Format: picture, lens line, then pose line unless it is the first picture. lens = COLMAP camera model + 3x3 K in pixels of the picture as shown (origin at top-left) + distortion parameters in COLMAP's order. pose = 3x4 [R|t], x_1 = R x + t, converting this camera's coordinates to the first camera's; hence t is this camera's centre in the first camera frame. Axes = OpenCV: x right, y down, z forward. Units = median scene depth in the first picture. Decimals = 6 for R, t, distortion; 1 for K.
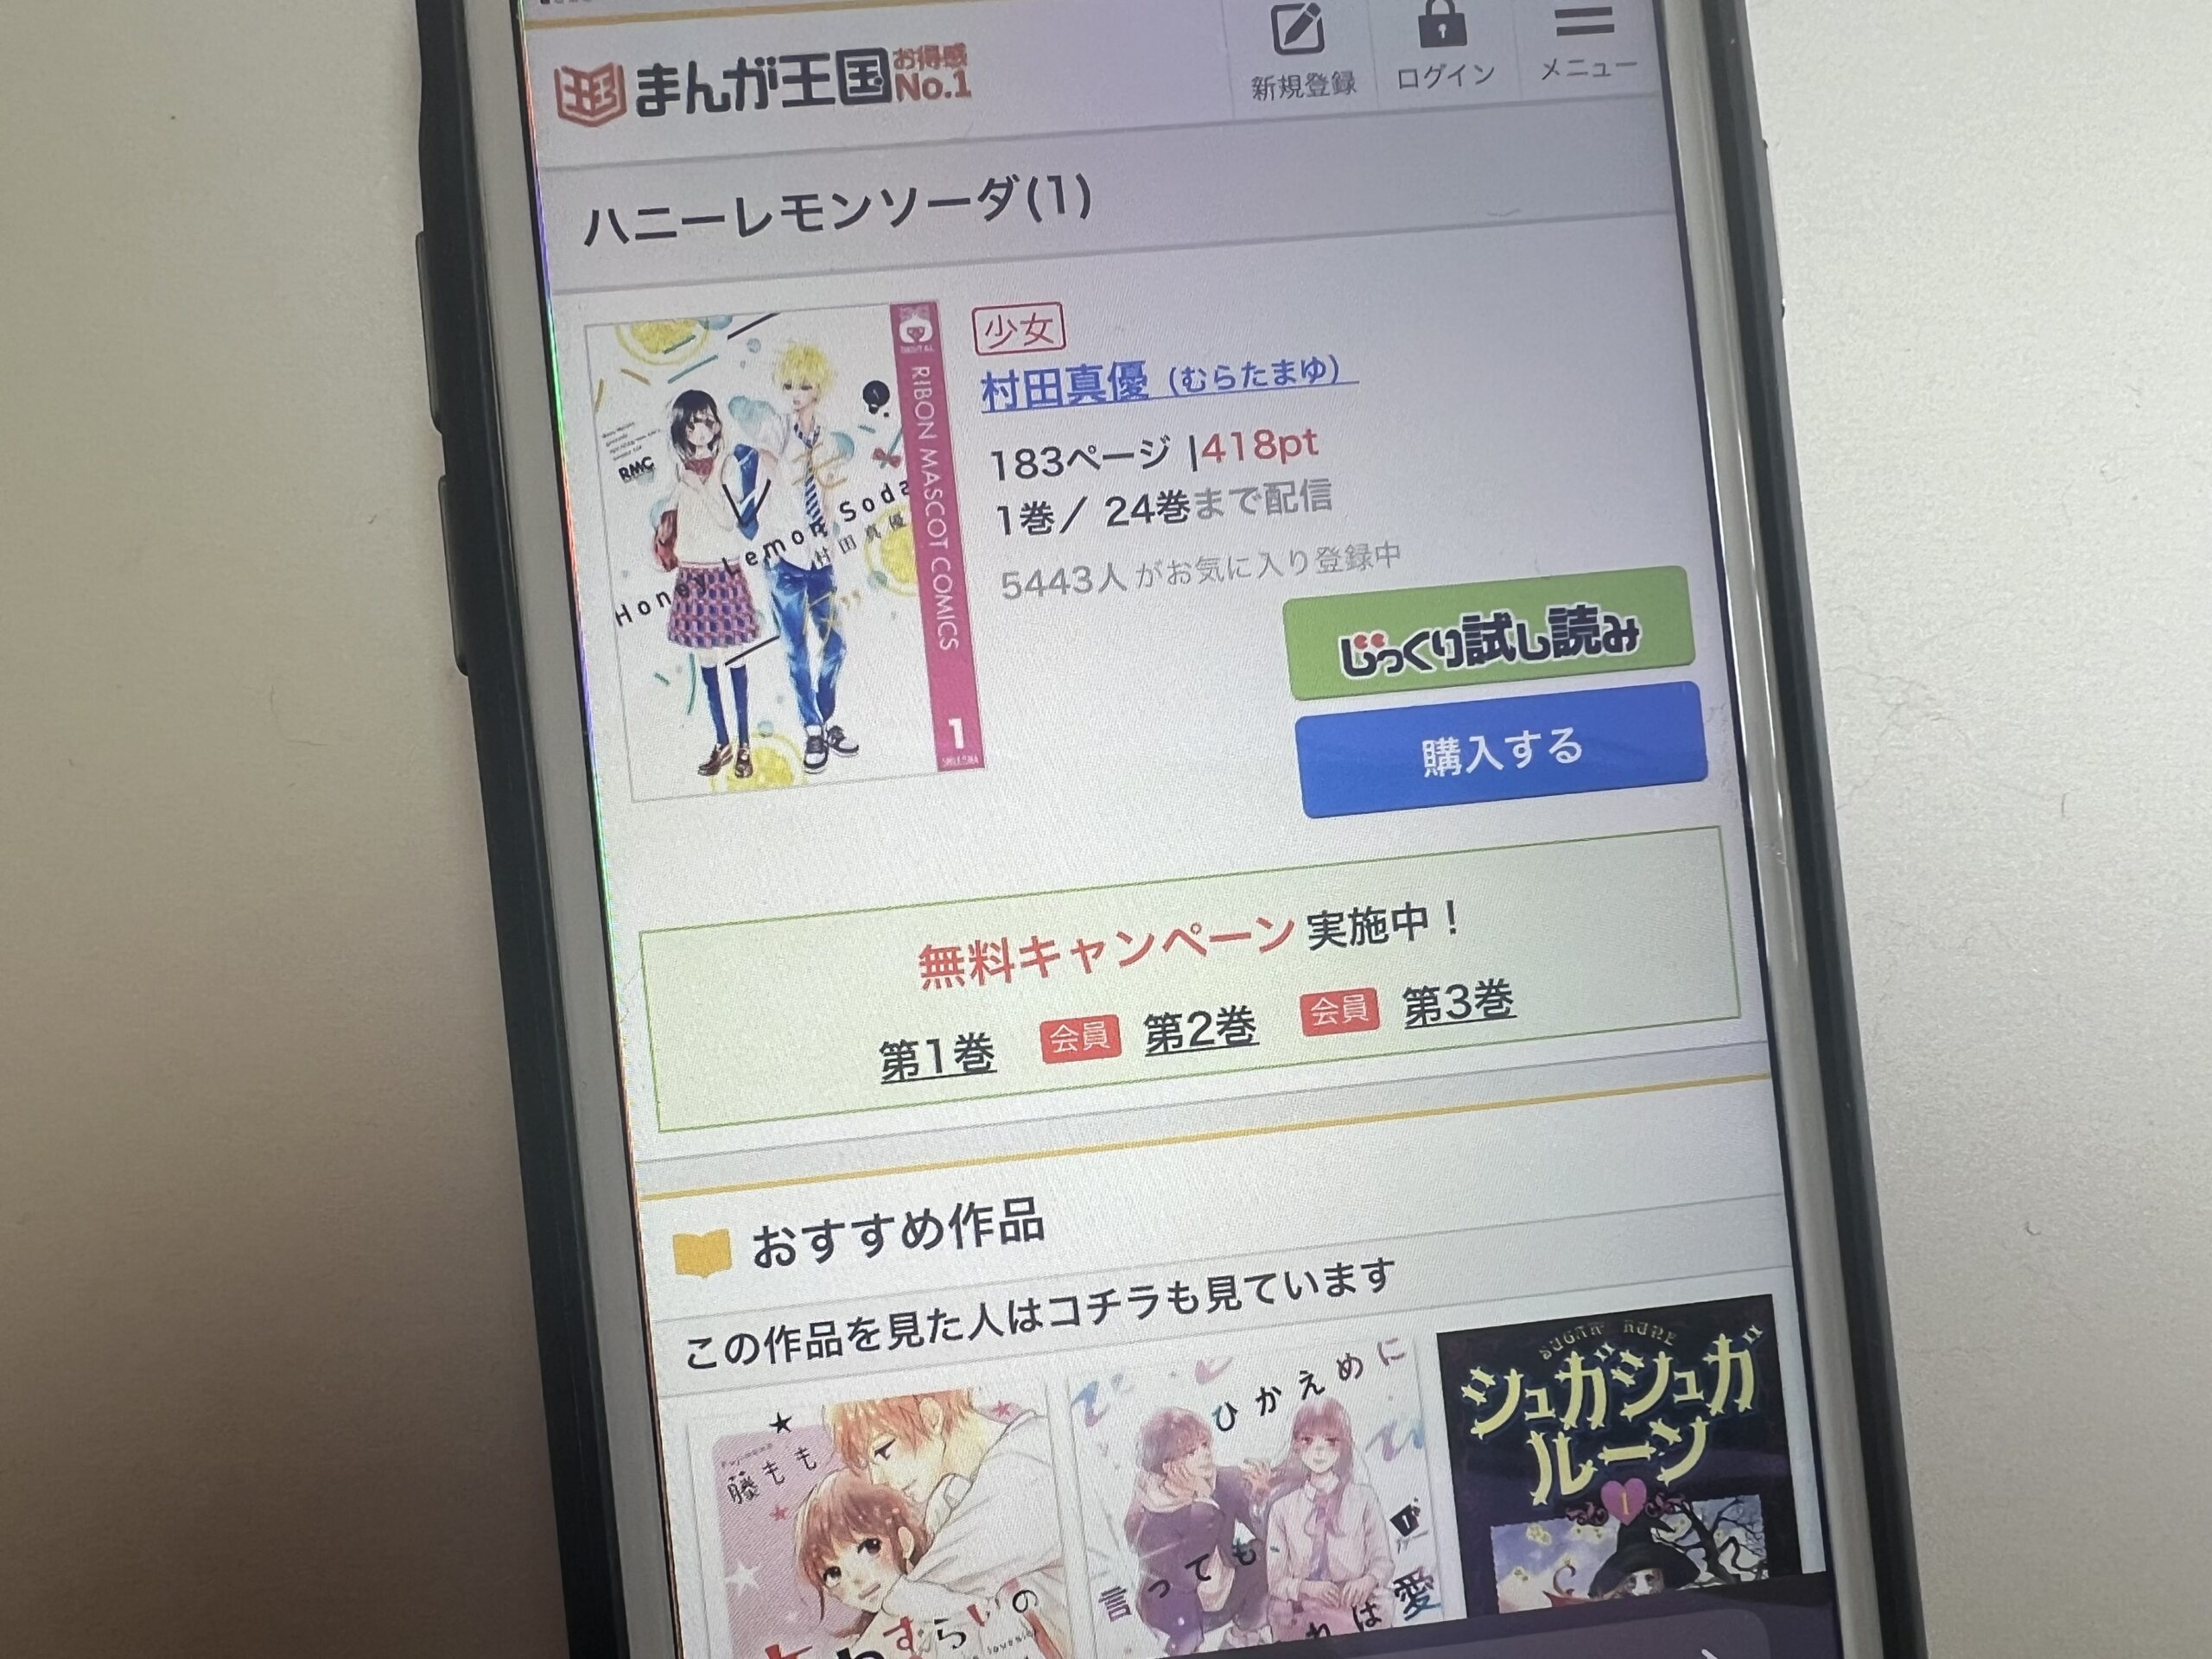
lens RADIAL K [[1609.8, 0, 1129.0], [0, 1609.8, 894.4], [0, 0, 1]] dist [-0.001438, 0.000502]
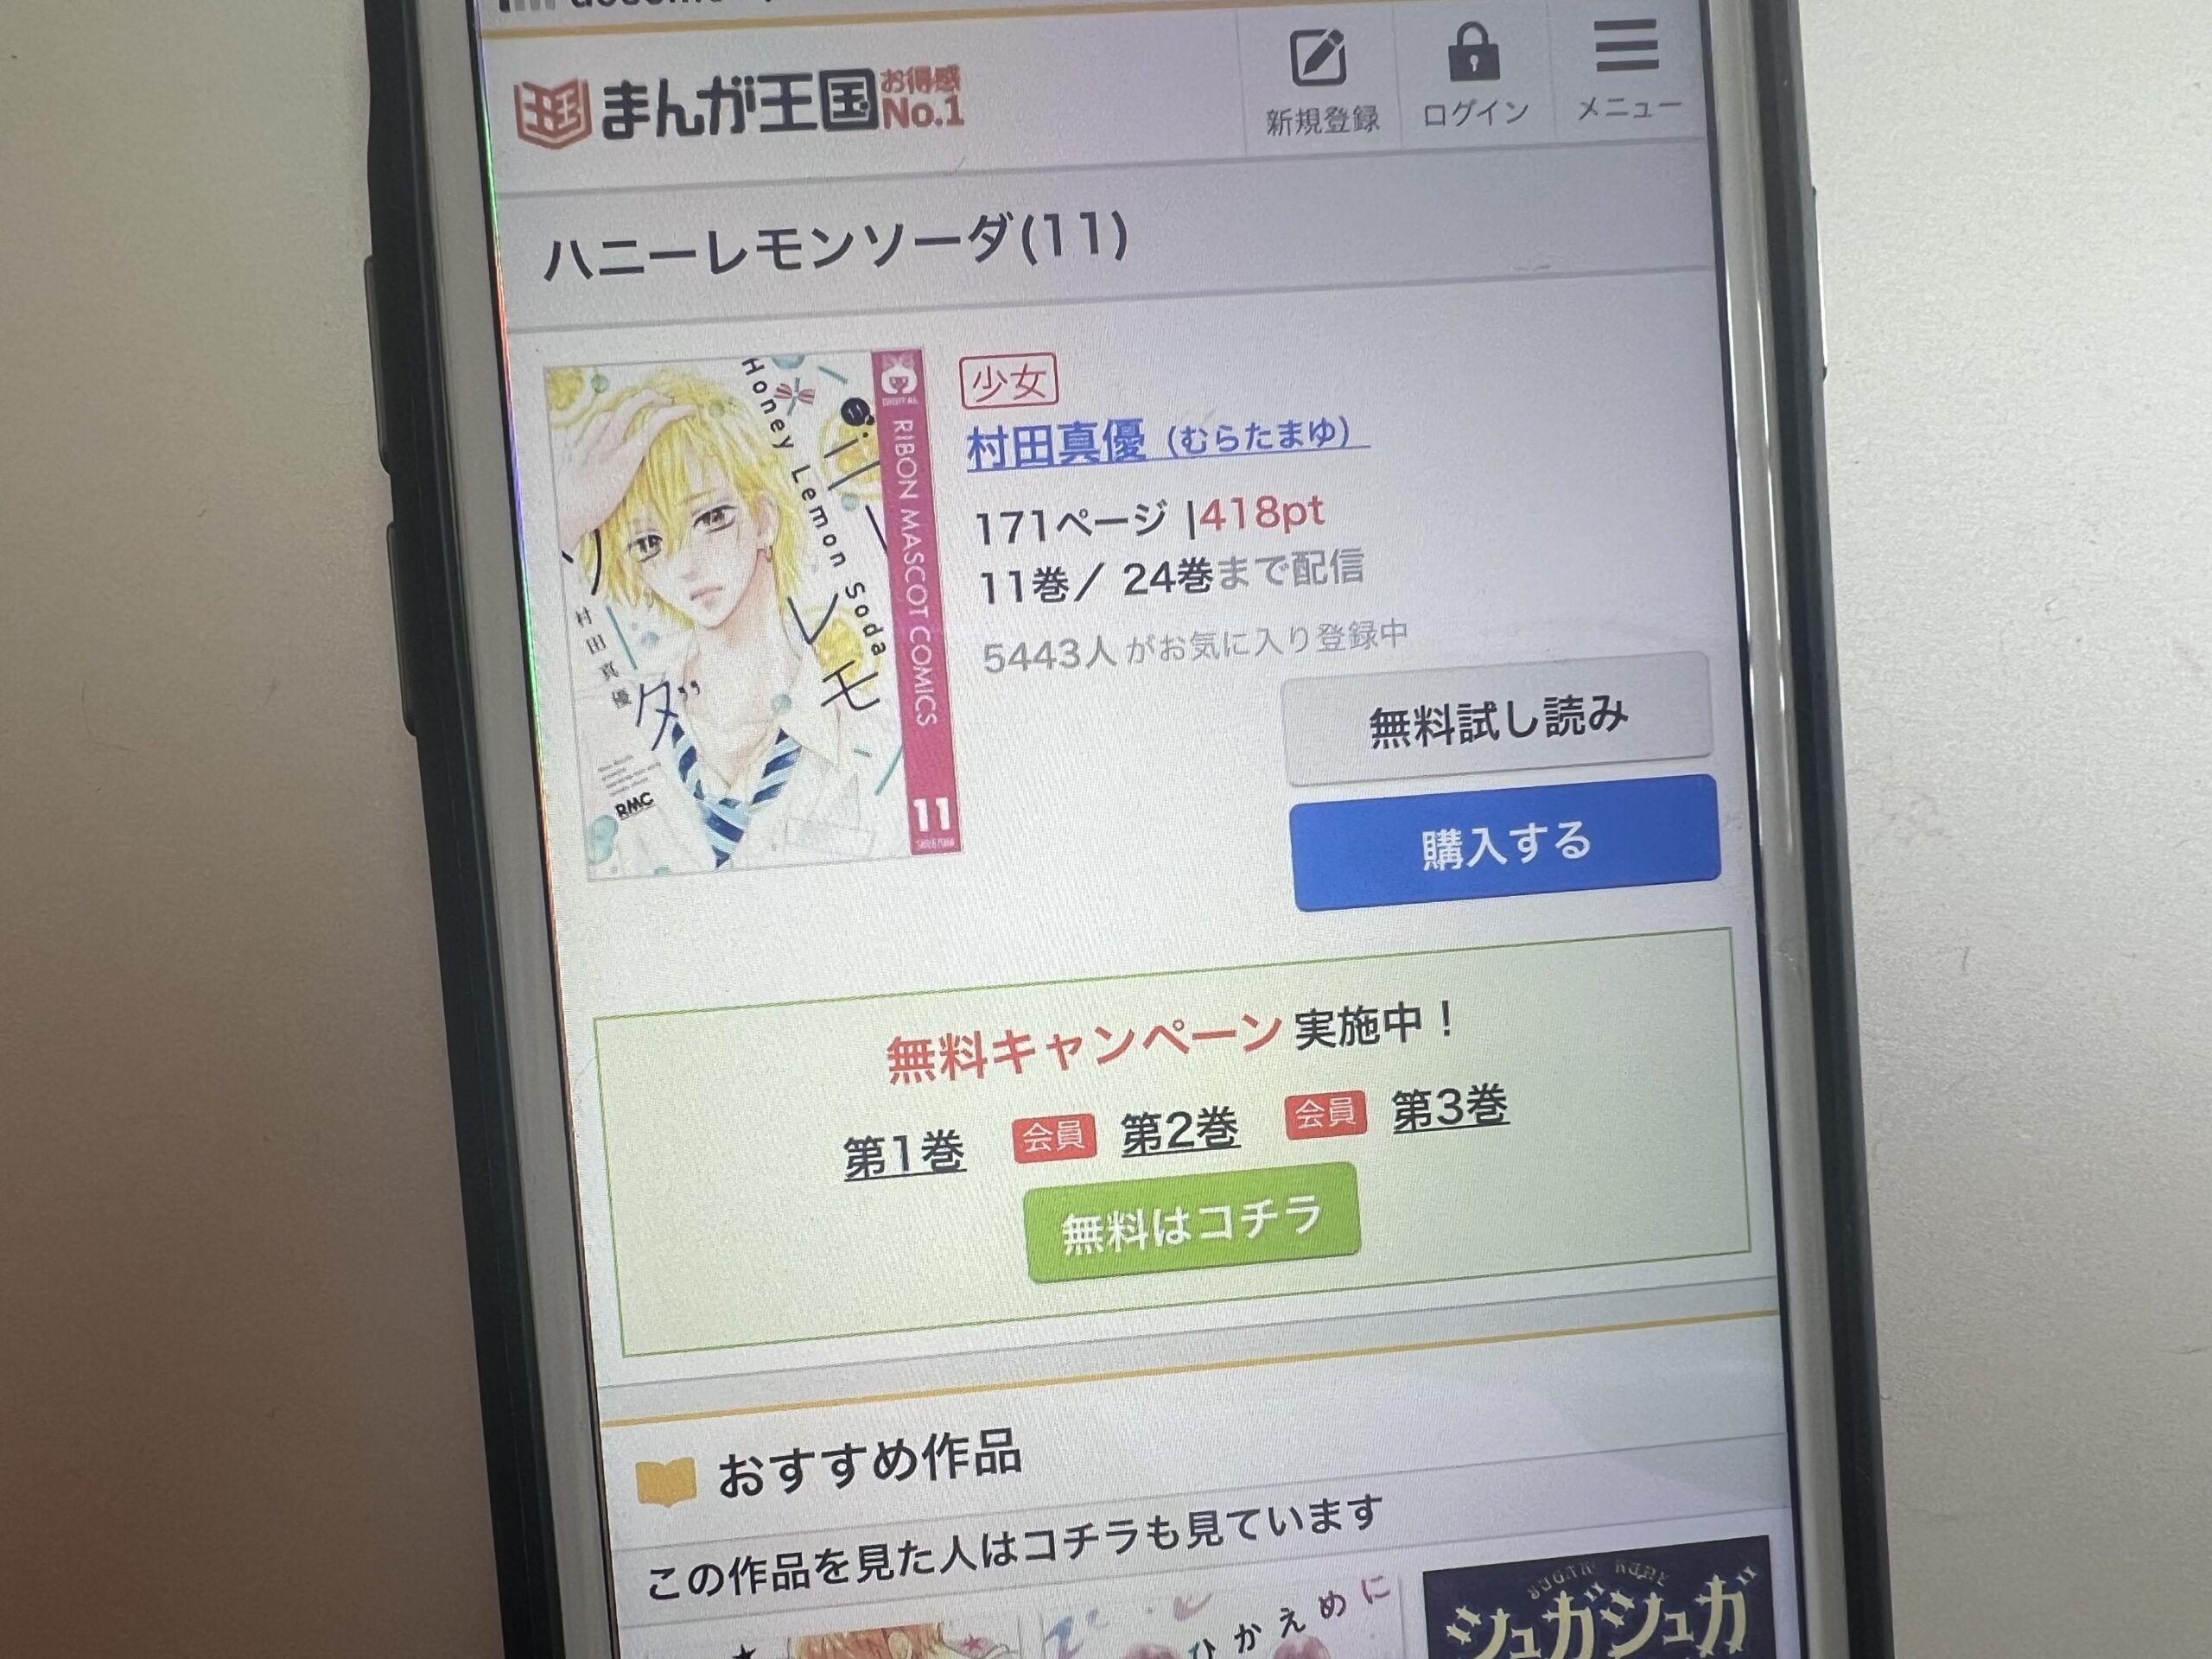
lens RADIAL K [[1699.8, 0, 1100.0], [0, 1699.8, 828.1], [0, 0, 1]] dist [0.000876, -0.002765]
pose [[0.999559, 0.028686, 0.007611, -0.015783], [-0.029043, 0.998232, 0.051866, -0.145280], [-0.006110, -0.052064, 0.998625, 0.001000]]
